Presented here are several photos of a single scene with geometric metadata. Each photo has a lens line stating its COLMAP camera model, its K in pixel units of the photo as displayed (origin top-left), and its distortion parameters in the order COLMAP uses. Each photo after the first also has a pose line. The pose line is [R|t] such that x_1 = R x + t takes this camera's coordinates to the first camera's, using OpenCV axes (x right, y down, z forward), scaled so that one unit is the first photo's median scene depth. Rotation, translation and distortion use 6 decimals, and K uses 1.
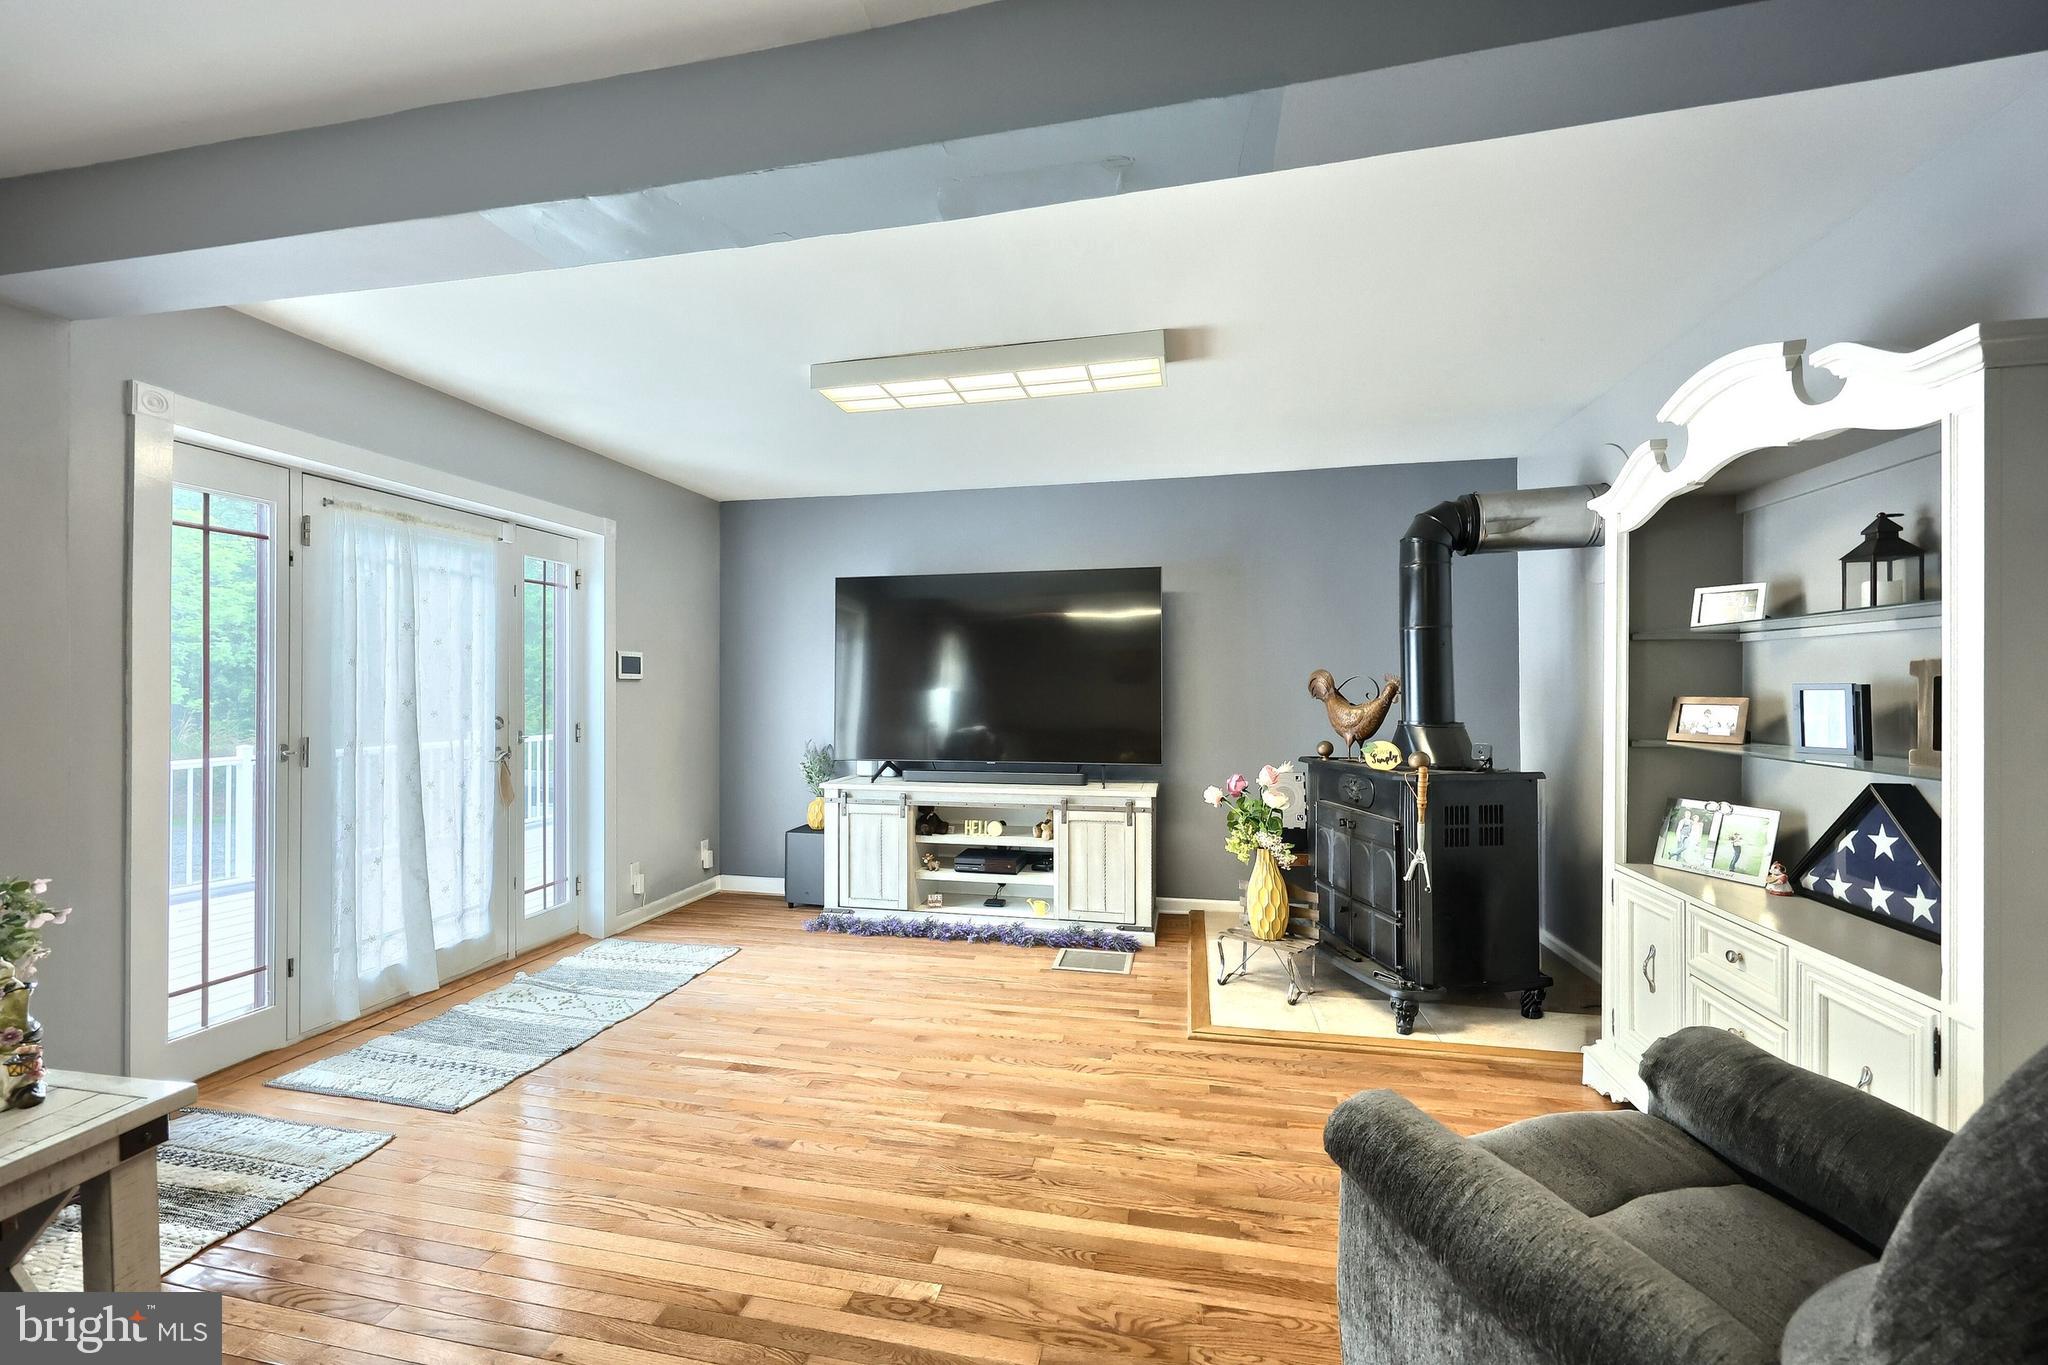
lens RADIAL K [[818.1, 0, 1024.0], [0, 818.1, 682.5], [0, 0, 1]] dist [0.000119, 0.000138]
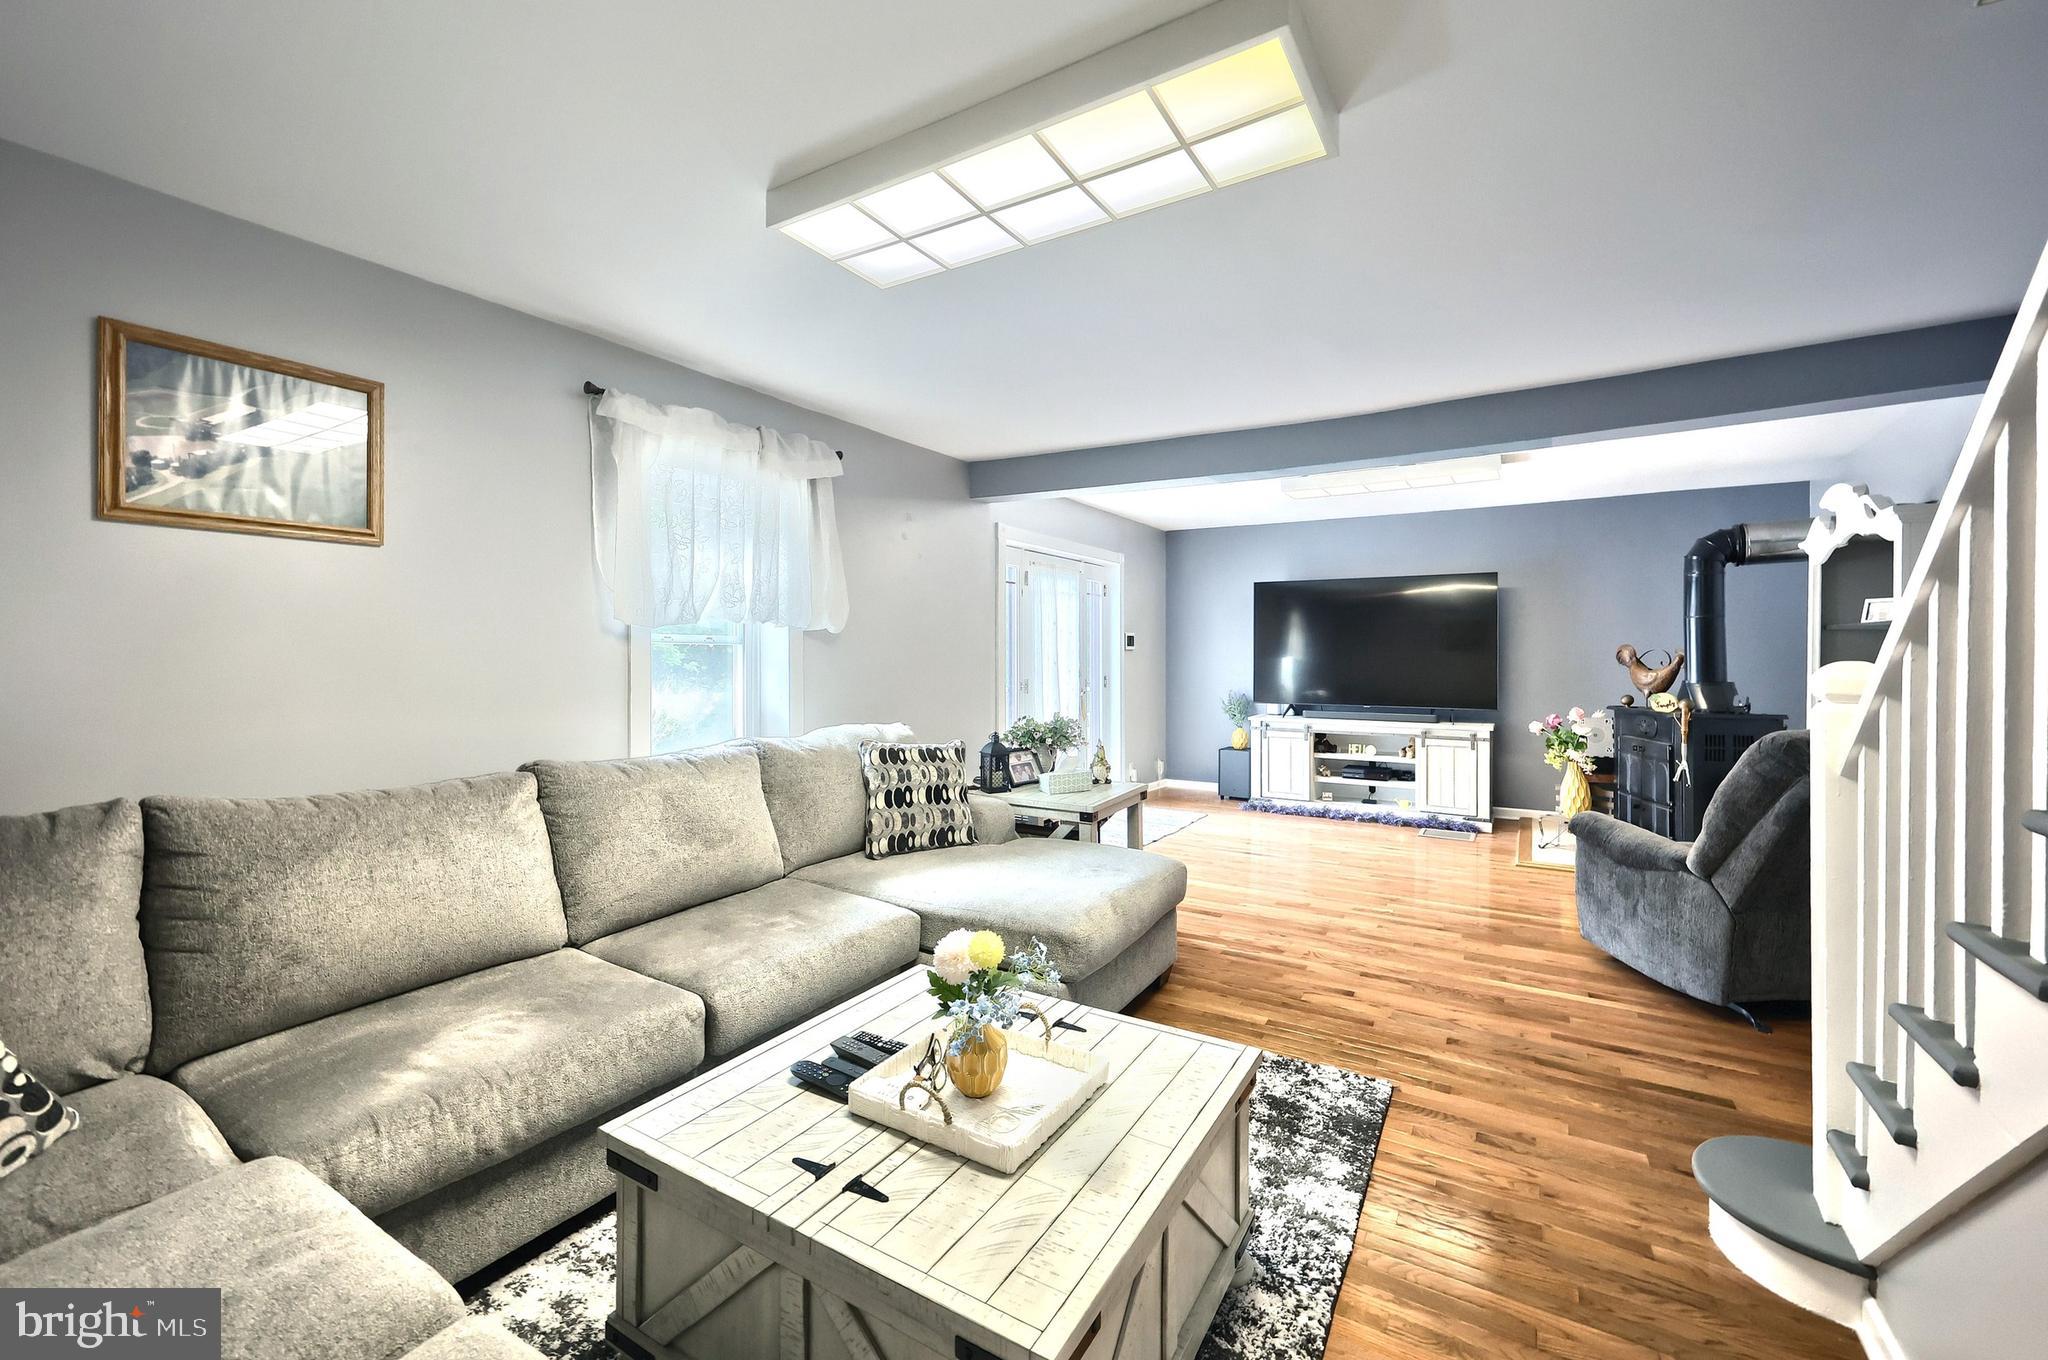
lens RADIAL K [[849.9, 0, 1019.6], [0, 849.9, 652.1], [0, 0, 1]] dist [0.000513, 0.000214]
pose [[0.941999, 0.003059, -0.335601, -0.128848], [-0.002156, 0.999993, 0.003064, -0.004922], [0.335608, -0.002163, 0.941999, -0.728074]]
